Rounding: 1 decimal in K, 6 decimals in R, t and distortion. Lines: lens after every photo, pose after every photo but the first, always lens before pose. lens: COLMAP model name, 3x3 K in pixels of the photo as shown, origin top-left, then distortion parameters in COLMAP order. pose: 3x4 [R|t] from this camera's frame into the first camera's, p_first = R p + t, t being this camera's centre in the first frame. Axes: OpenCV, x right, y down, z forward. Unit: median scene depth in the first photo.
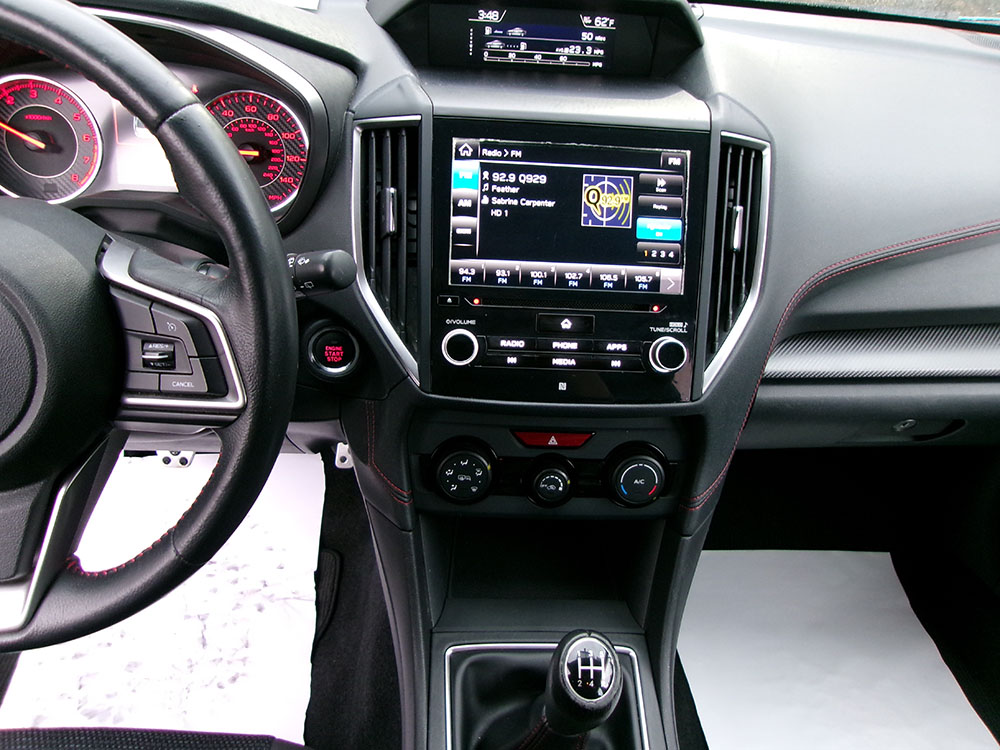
lens RADIAL K [[764.7, 0, 498.8], [0, 764.7, 380.2], [0, 0, 1]] dist [-0.010859, 0.022943]
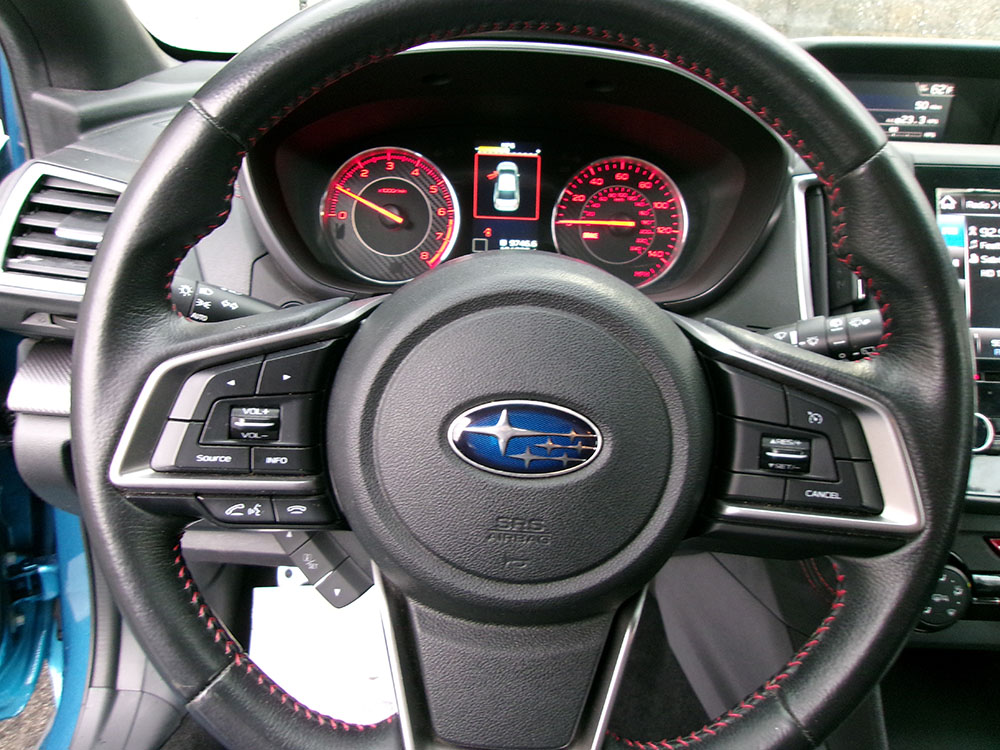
lens RADIAL K [[764.7, 0, 502.8], [0, 764.7, 375.6], [0, 0, 1]] dist [-0.010859, 0.022943]
pose [[0.999709, -0.022710, -0.008097, -0.524618], [0.021107, 0.986669, -0.161366, 0.017770], [0.011654, 0.161148, 0.986861, 0.172988]]
